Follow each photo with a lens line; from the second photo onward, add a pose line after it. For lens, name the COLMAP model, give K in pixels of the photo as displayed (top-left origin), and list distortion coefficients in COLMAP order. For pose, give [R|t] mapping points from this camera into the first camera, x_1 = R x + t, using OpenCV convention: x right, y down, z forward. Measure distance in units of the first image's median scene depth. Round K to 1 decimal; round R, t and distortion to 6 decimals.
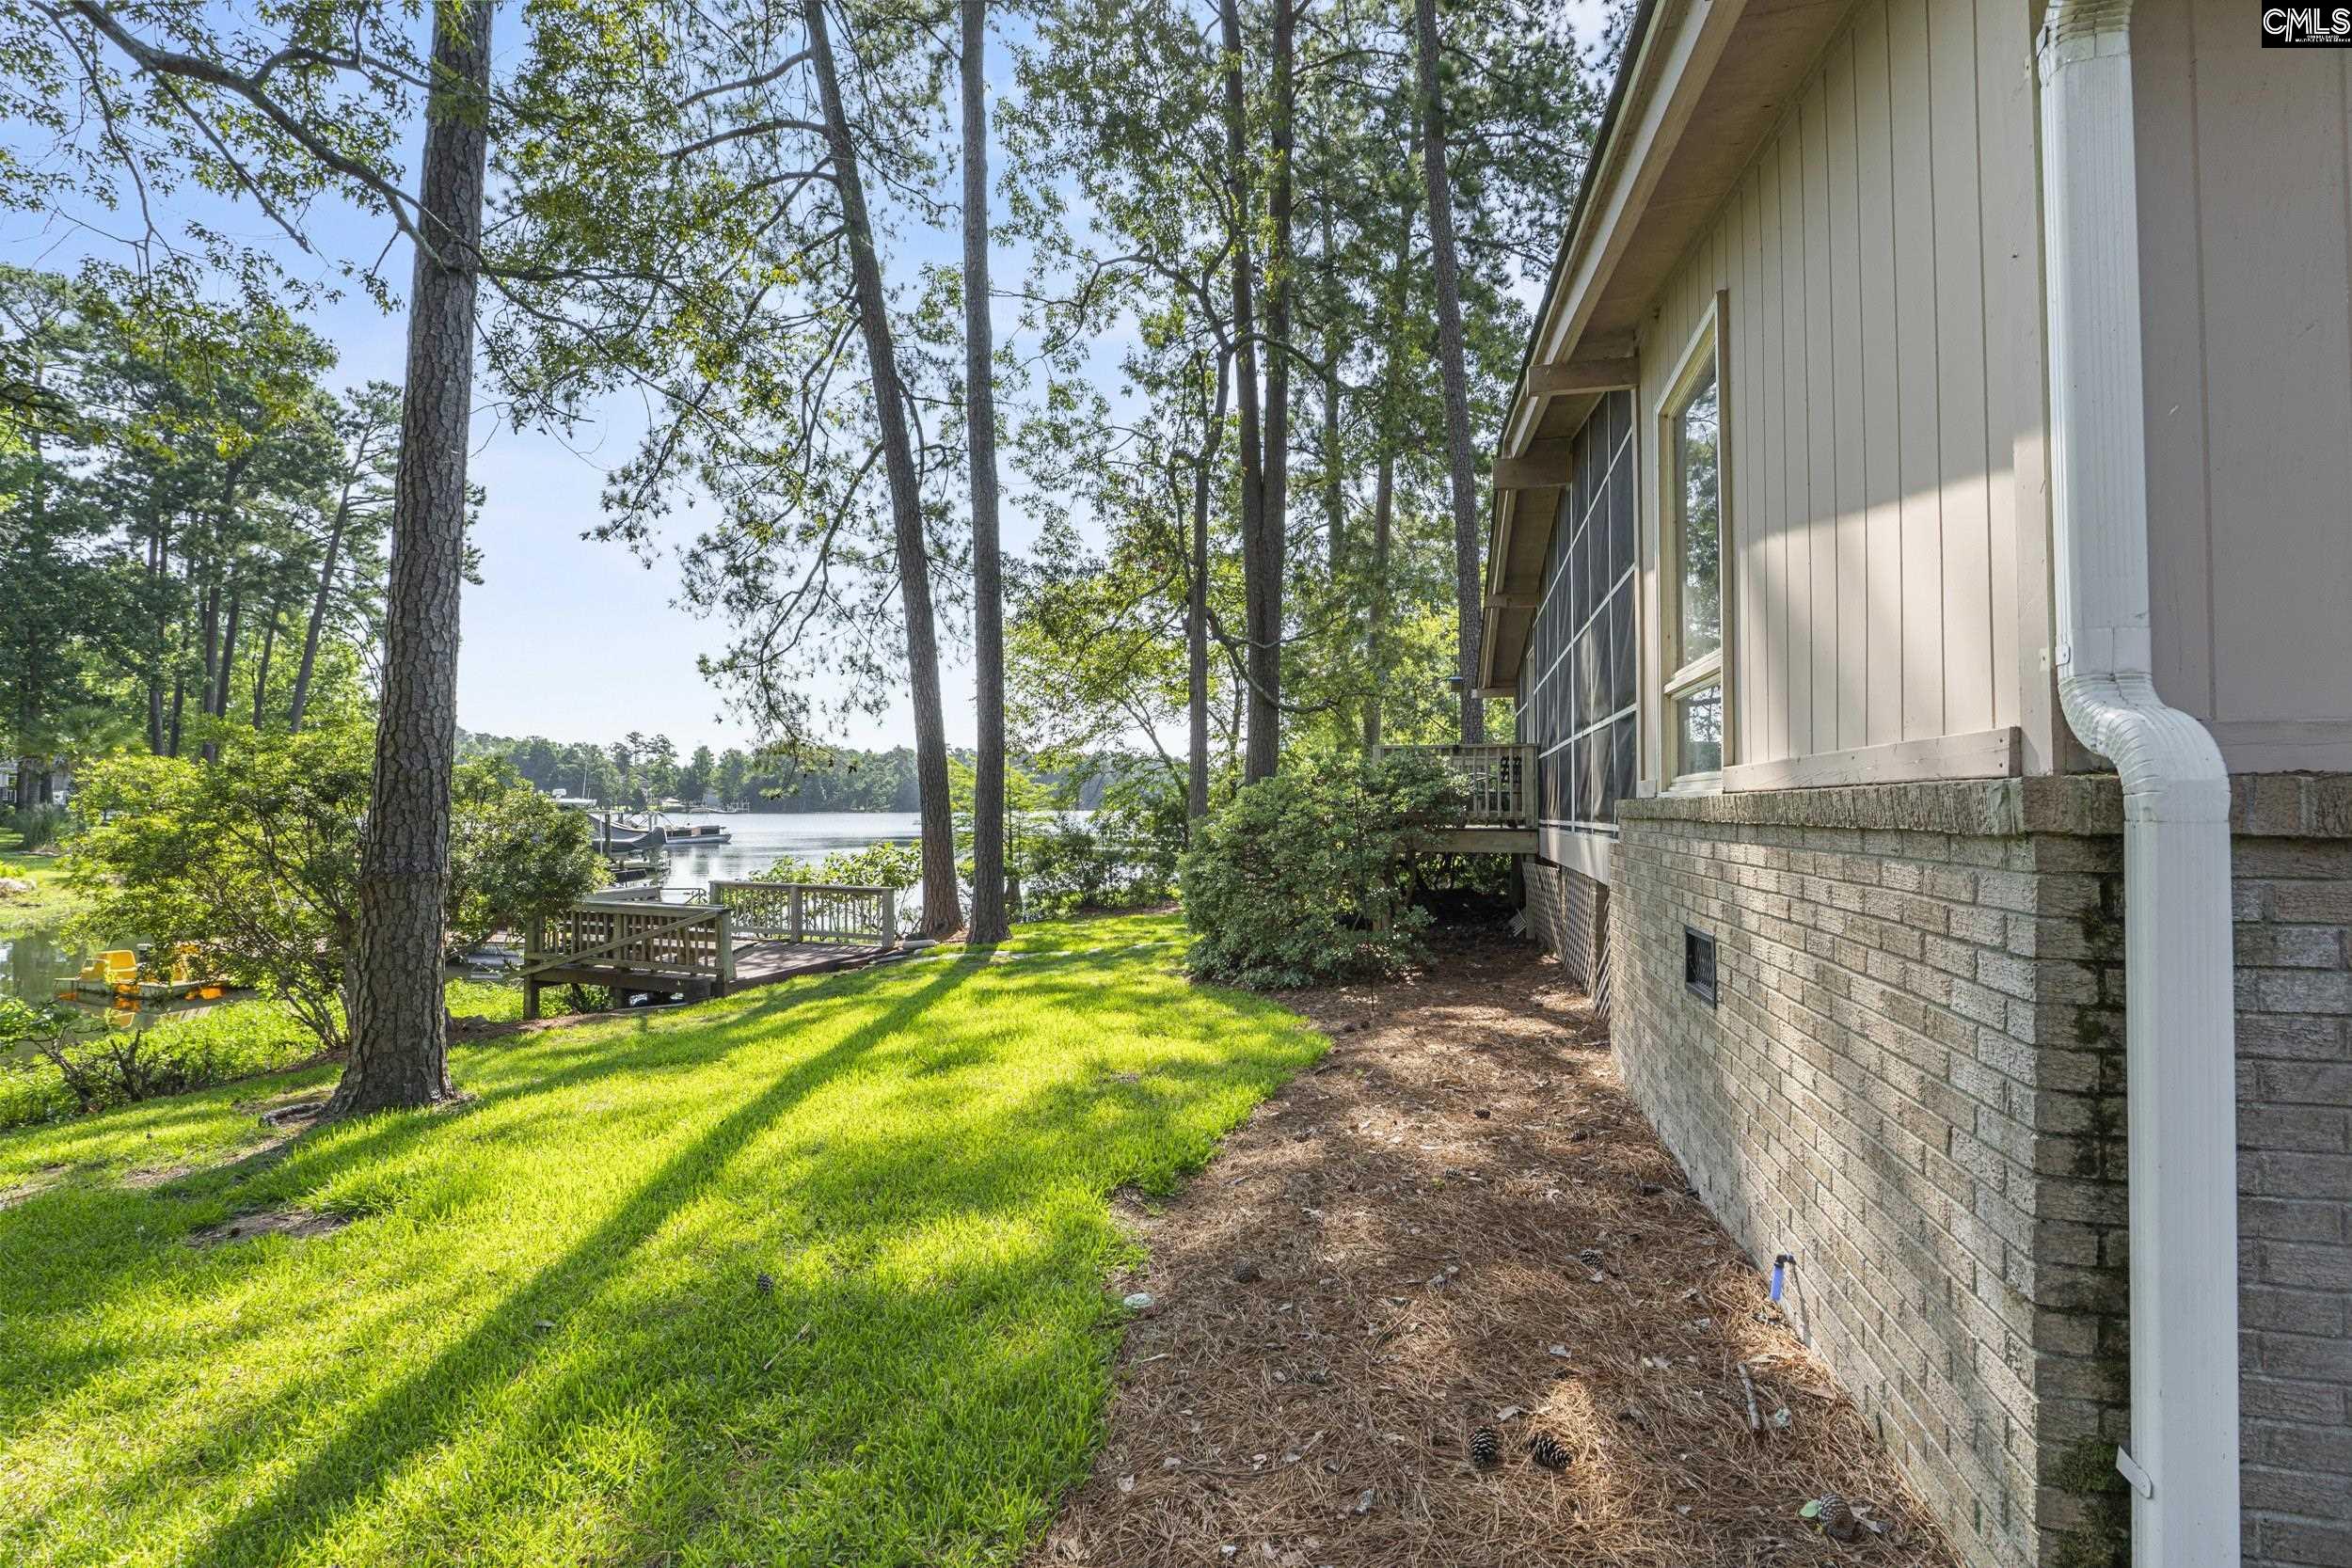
lens RADIAL K [[1080.8, 0, 1168.0], [0, 1080.8, 780.9], [0, 0, 1]] dist [-0.004187, 0.001271]
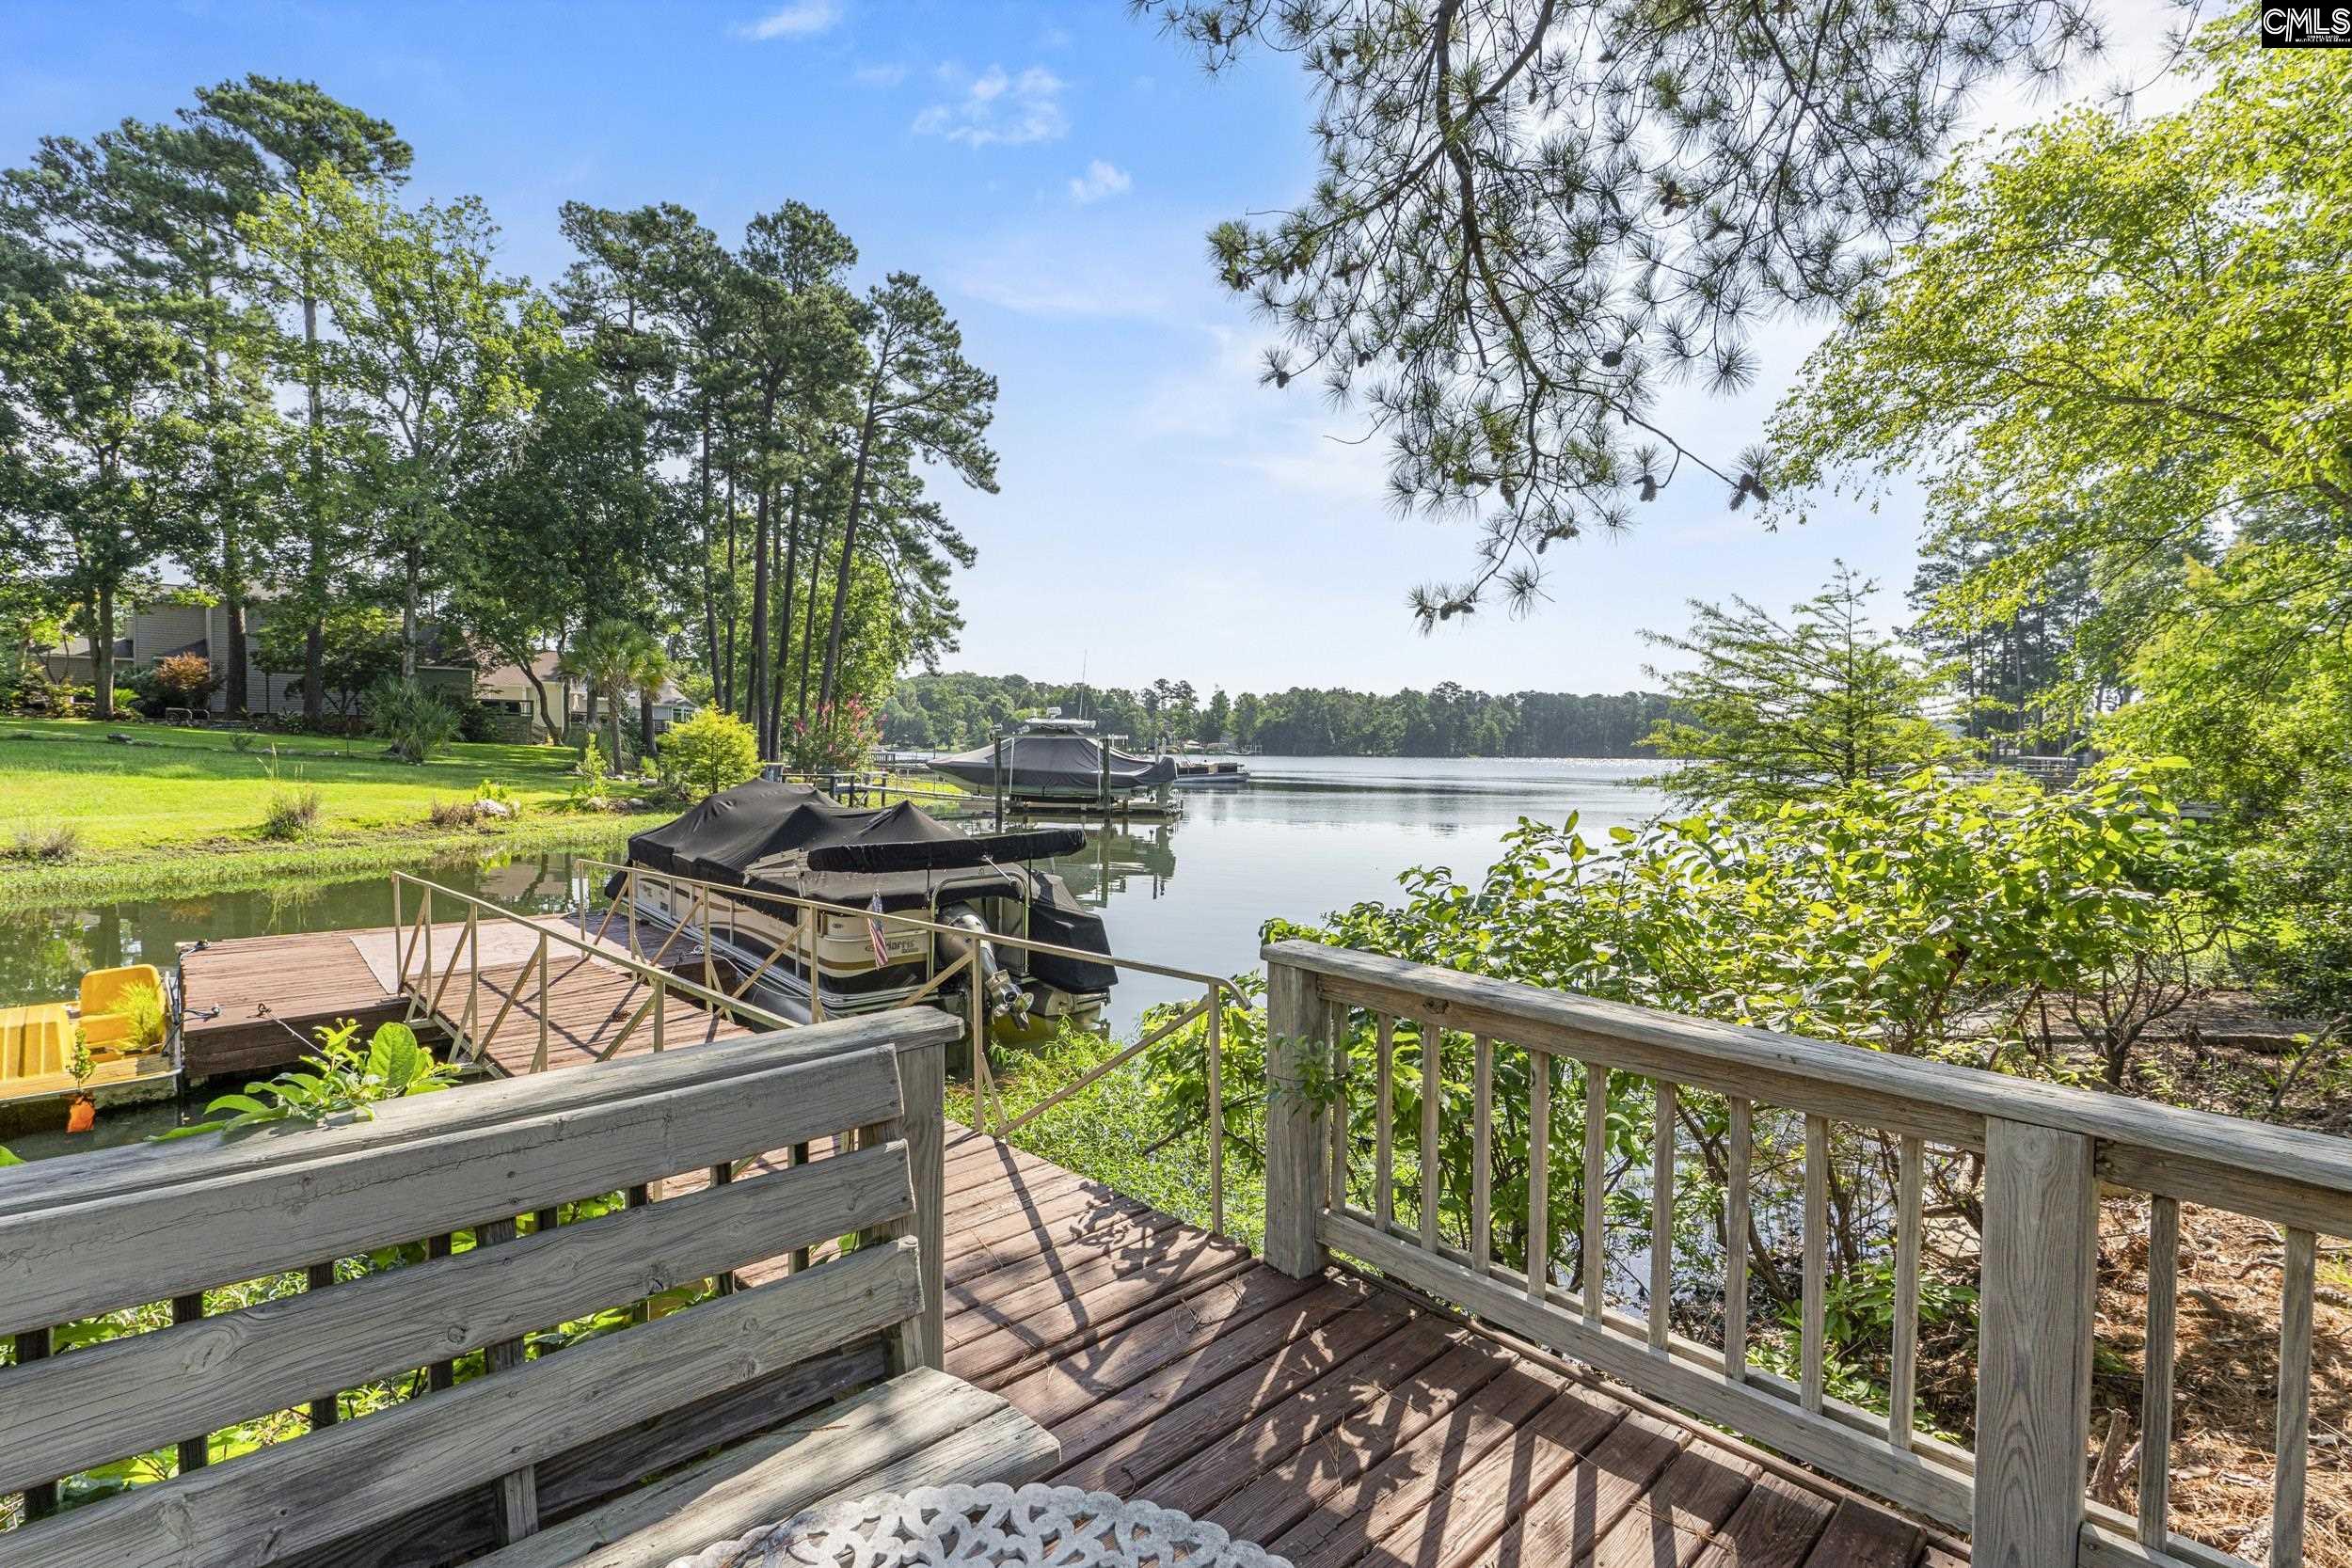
lens RADIAL K [[1080.8, 0, 1173.7], [0, 1080.8, 782.4], [0, 0, 1]] dist [-0.004187, 0.001271]
pose [[0.900688, 0.022660, -0.433874, -0.074659], [-0.000458, 0.998688, 0.051207, 0.011750], [0.434465, -0.045923, 0.899517, 0.172964]]
